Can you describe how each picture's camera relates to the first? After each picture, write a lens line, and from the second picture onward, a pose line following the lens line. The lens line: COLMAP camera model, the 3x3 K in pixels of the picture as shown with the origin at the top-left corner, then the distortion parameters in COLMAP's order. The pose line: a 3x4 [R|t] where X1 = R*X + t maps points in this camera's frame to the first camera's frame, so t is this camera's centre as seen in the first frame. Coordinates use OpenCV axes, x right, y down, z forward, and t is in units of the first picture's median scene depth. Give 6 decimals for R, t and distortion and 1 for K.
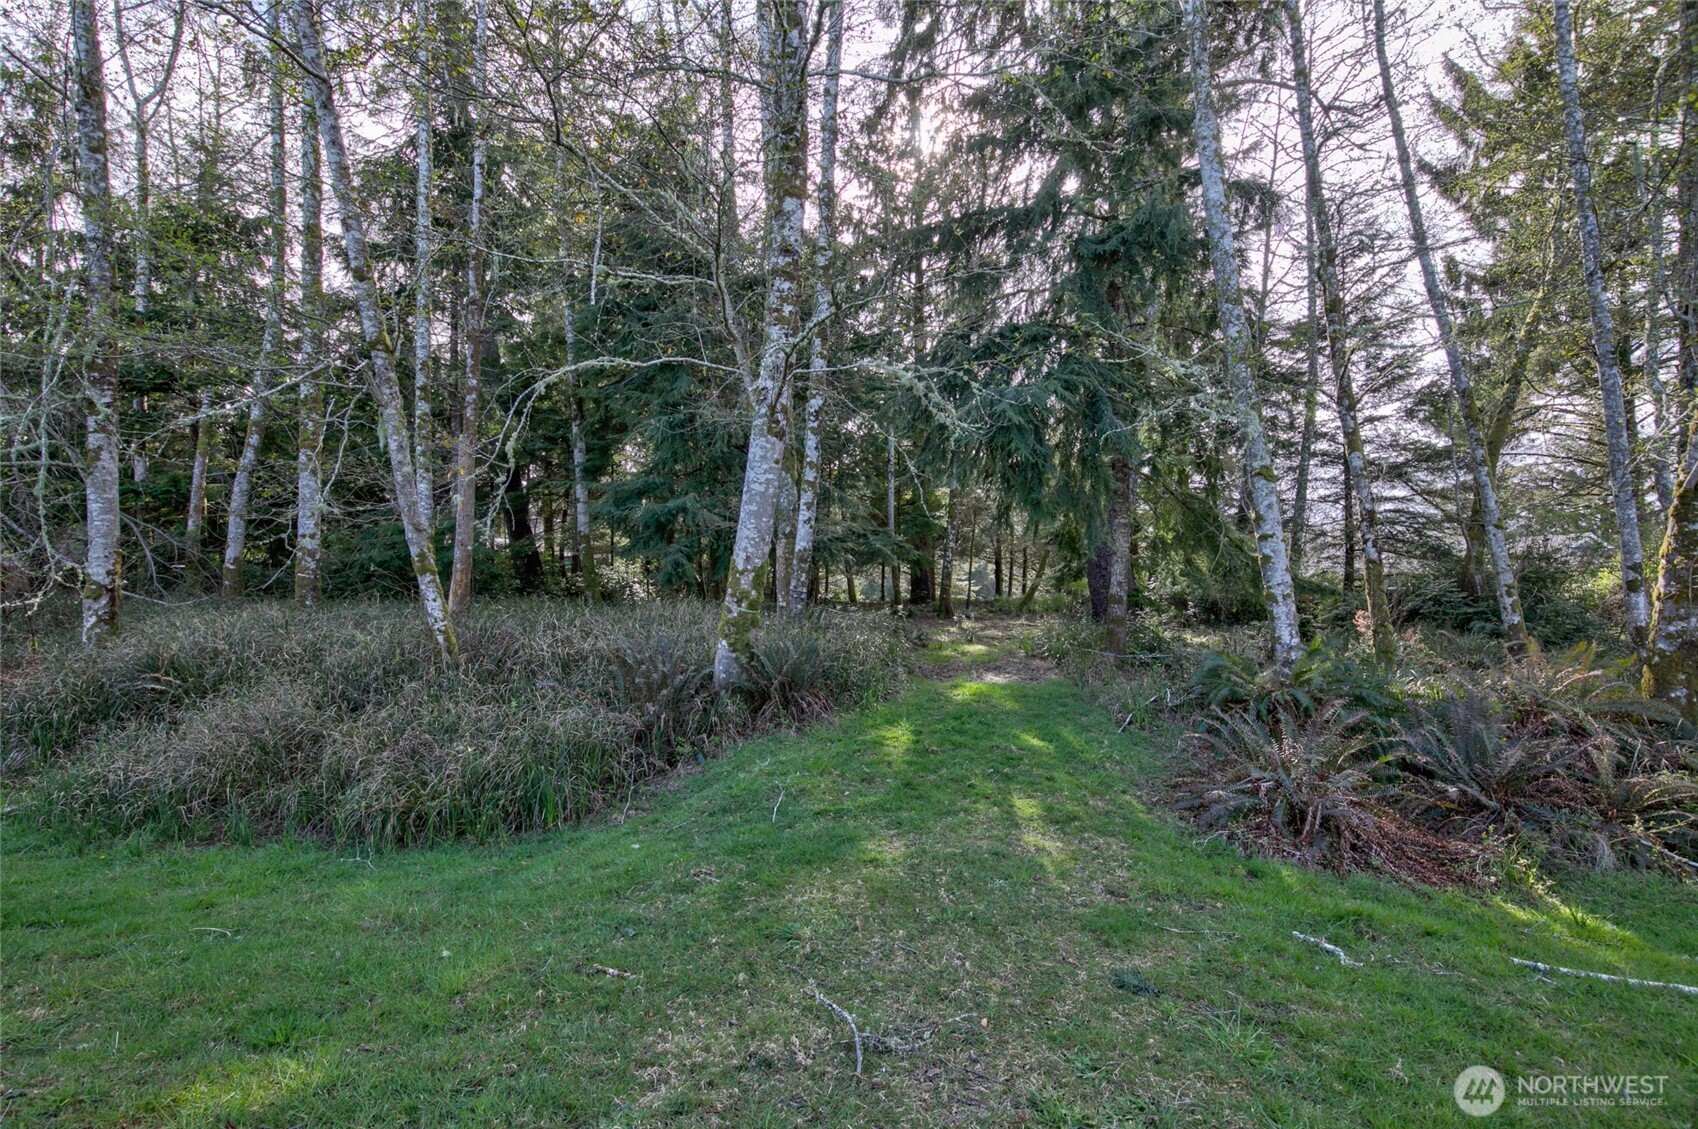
lens RADIAL K [[771.7, 0, 849.0], [0, 771.7, 564.5], [0, 0, 1]] dist [0.003126, -0.000041]
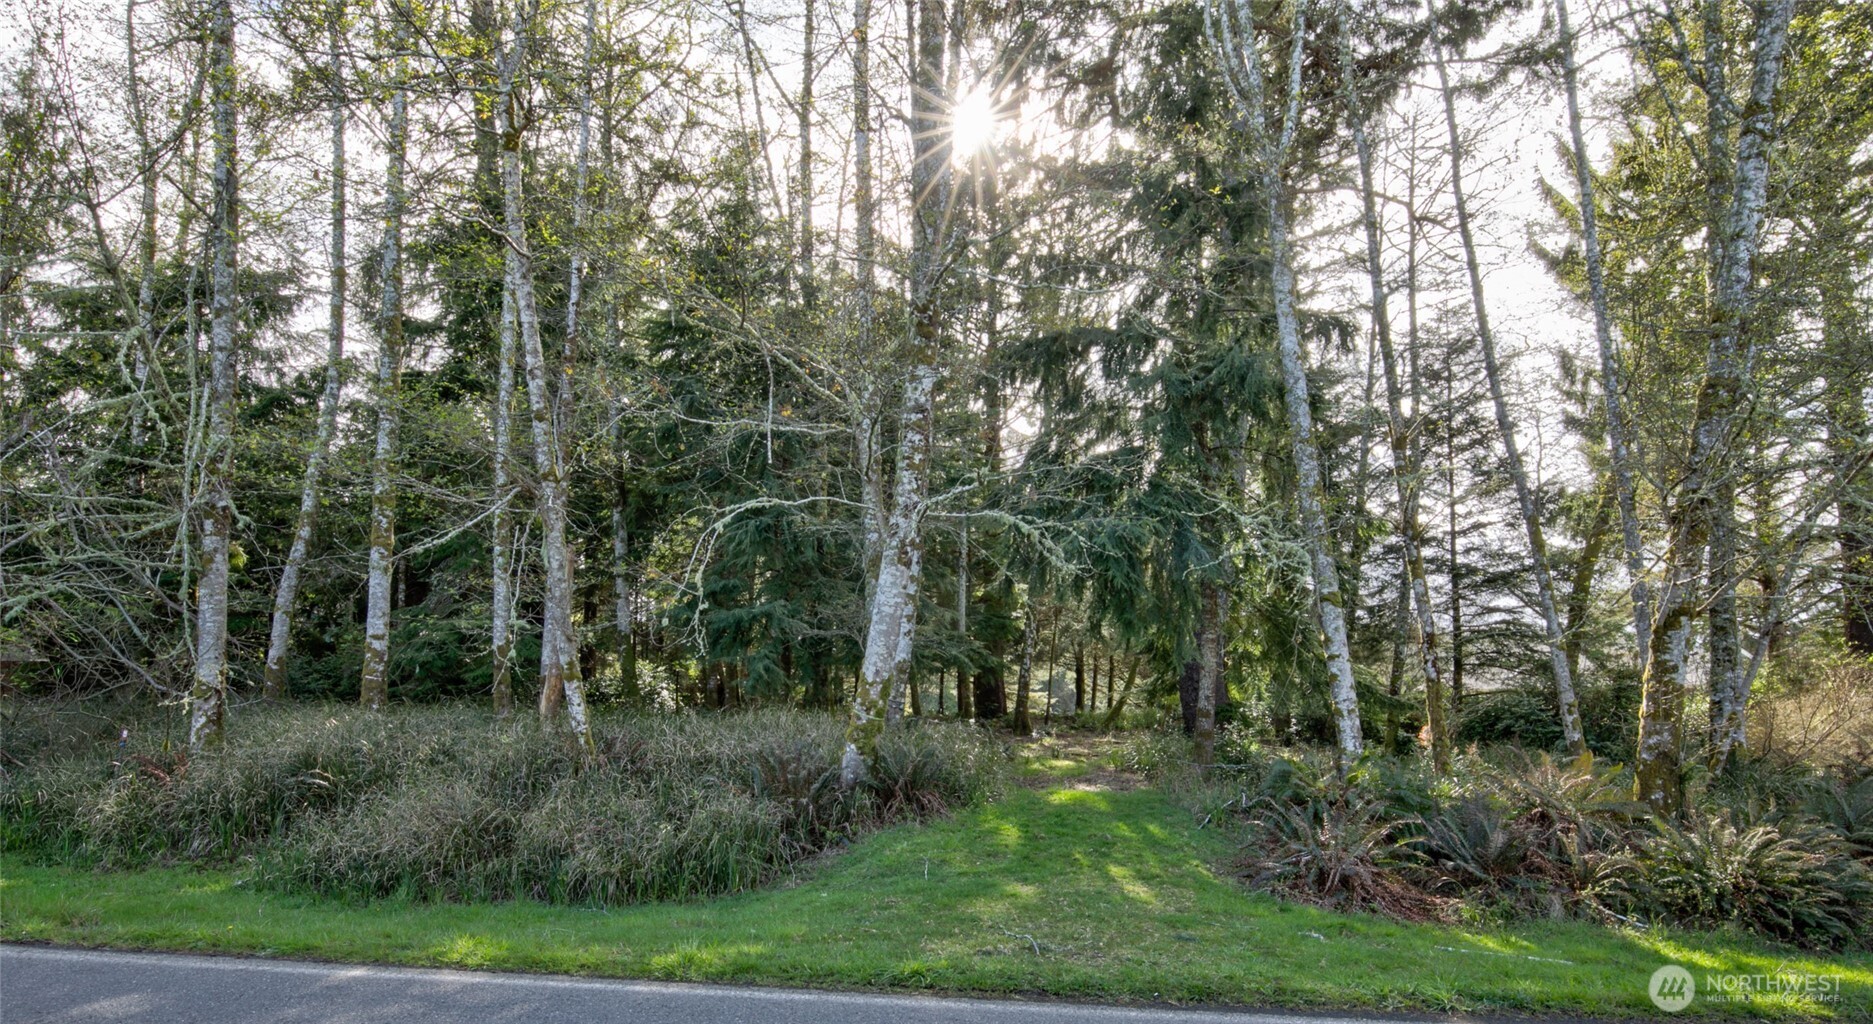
lens RADIAL K [[1006.3, 0, 937.8], [0, 1006.3, 622.0], [0, 0, 1]] dist [-0.005605, 0.000793]
pose [[0.998356, 0.017119, 0.054693, -0.092482], [-0.014611, 0.998838, -0.045930, -0.010403], [-0.055416, 0.045056, 0.997446, -0.360871]]
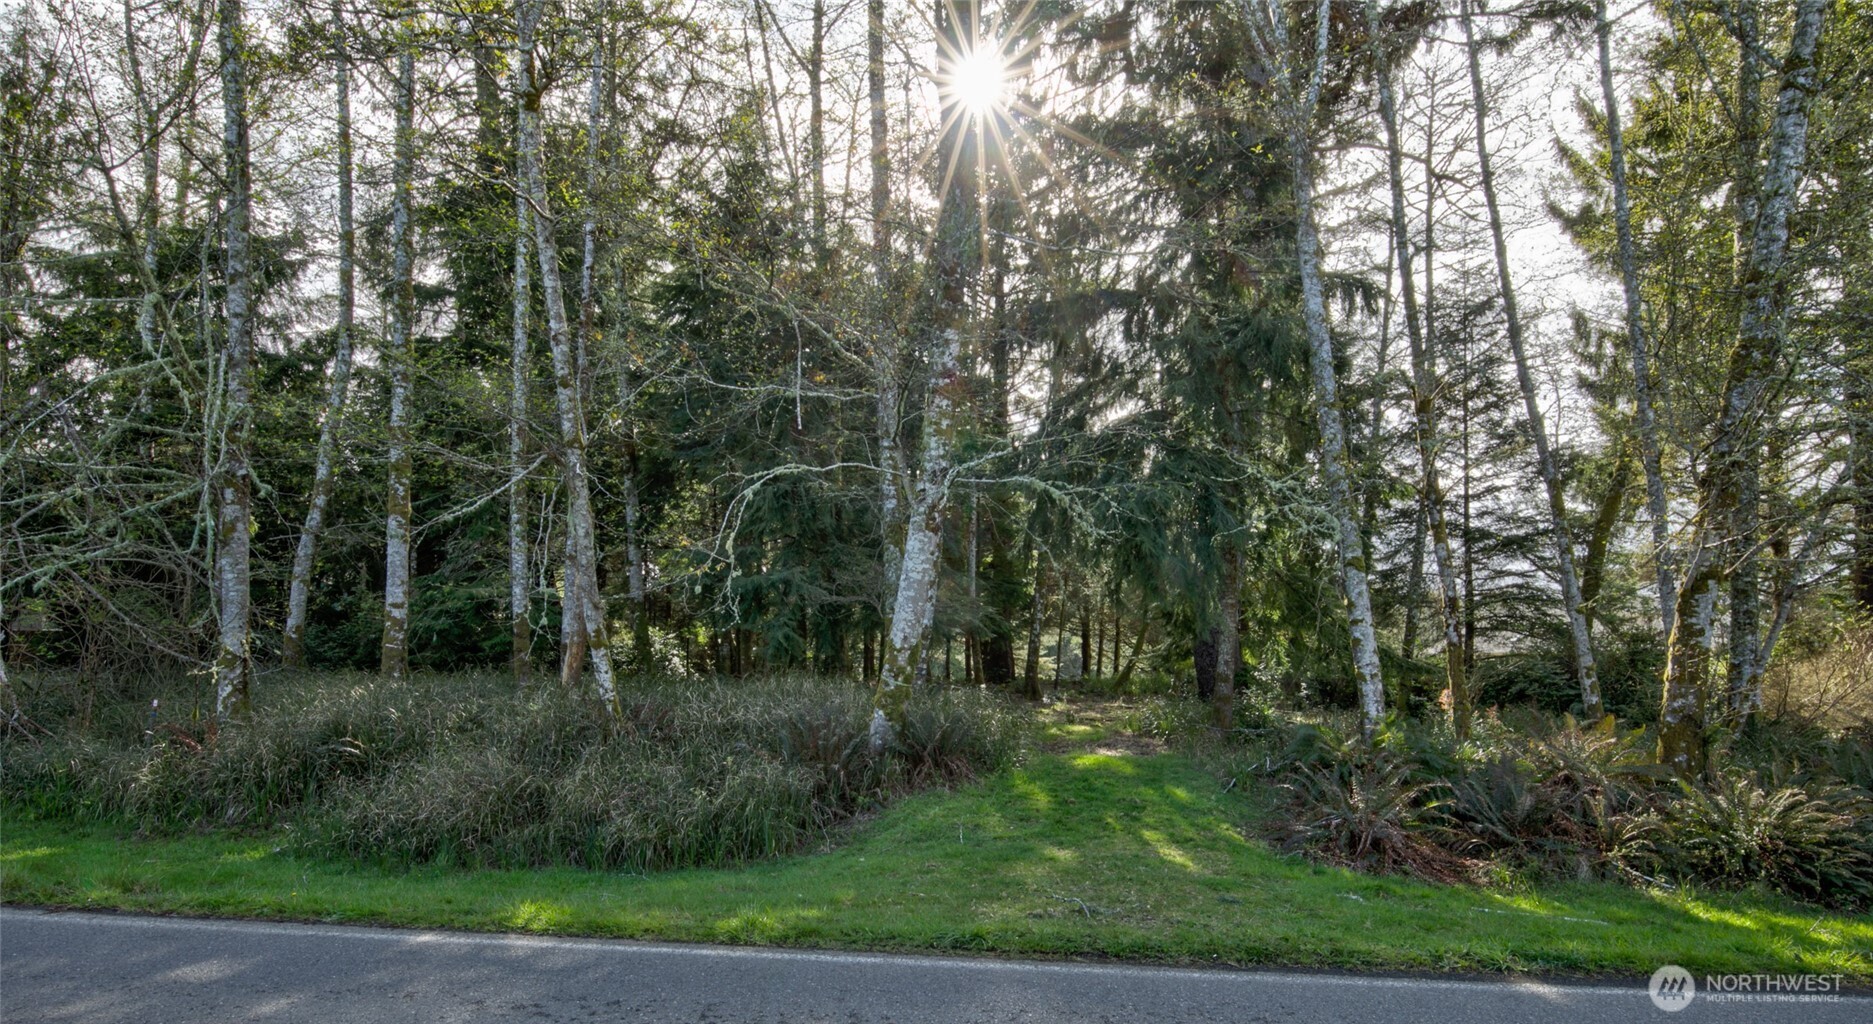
lens RADIAL K [[1006.3, 0, 937.8], [0, 1006.3, 622.0], [0, 0, 1]] dist [-0.005605, 0.000793]
pose [[0.998416, 0.011371, 0.055093, -0.122759], [-0.010728, 0.999871, -0.011960, -0.010561], [-0.055222, 0.011350, 0.998410, -0.359629]]
